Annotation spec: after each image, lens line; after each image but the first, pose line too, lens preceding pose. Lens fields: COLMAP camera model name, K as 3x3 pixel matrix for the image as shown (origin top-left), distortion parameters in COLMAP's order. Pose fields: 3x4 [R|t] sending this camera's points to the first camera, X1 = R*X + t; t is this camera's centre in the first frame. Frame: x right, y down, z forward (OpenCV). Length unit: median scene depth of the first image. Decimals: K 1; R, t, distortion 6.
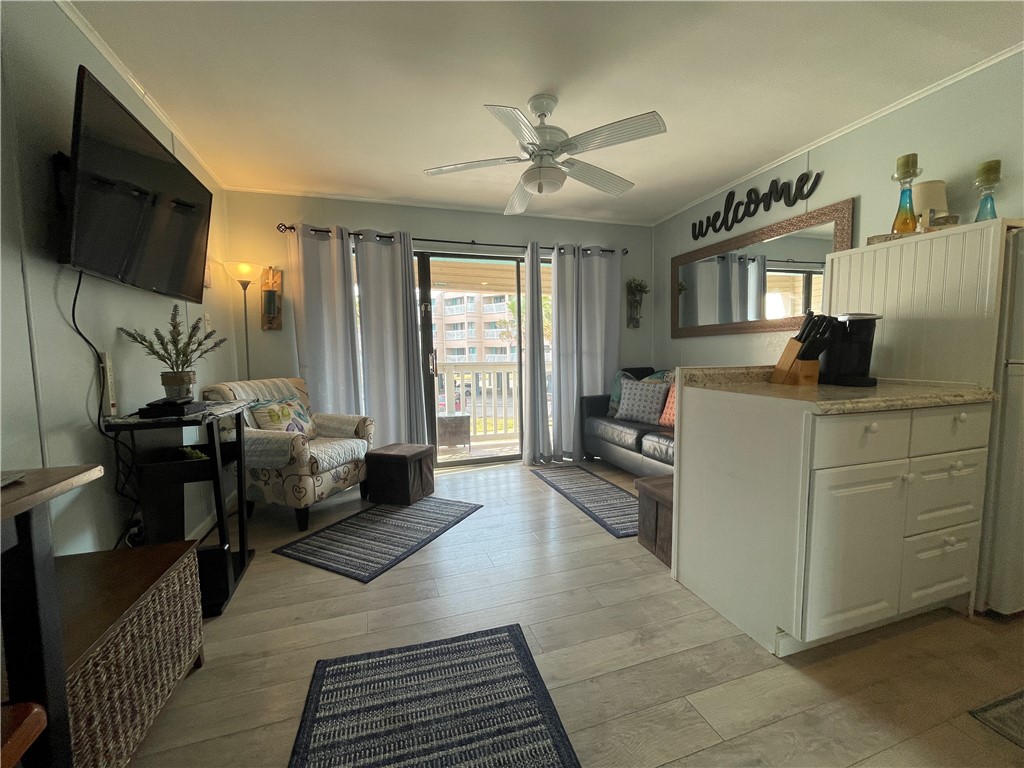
lens RADIAL K [[417.4, 0, 506.5], [0, 417.4, 385.4], [0, 0, 1]] dist [-0.002639, 0.000925]
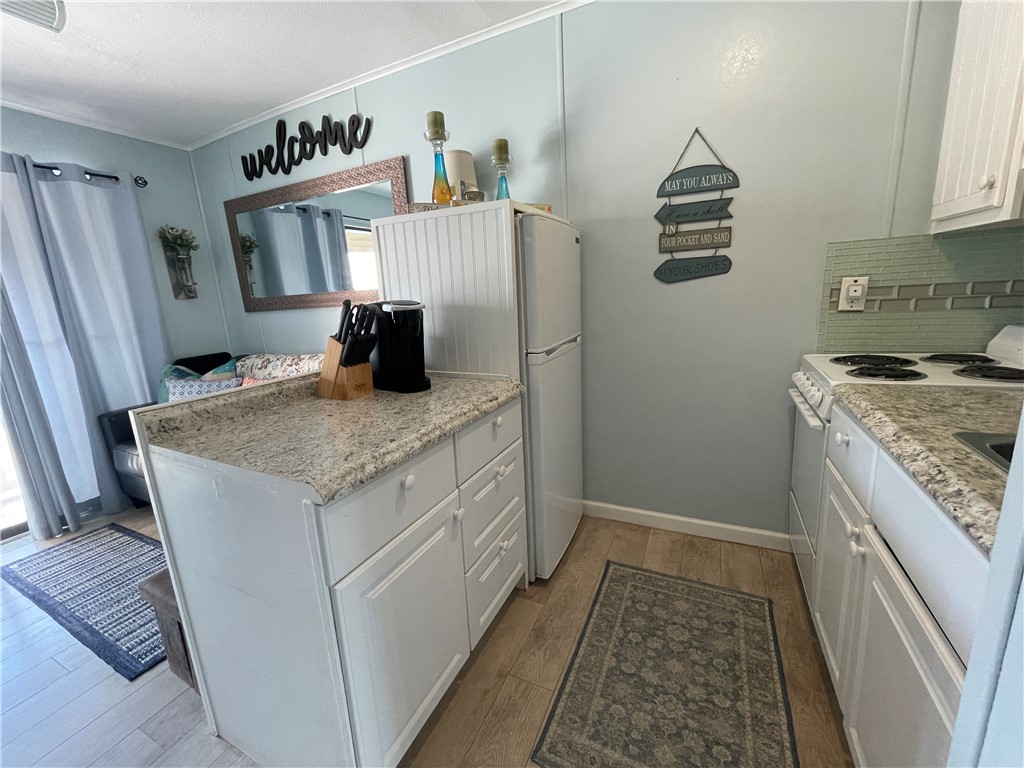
lens RADIAL K [[417.4, 0, 505.6], [0, 417.4, 385.1], [0, 0, 1]] dist [-0.002639, 0.000925]
pose [[0.693326, -0.176686, 0.698628, 0.347566], [0.098777, 0.983627, 0.150736, -0.102438], [-0.713822, -0.035501, 0.699427, 0.255742]]
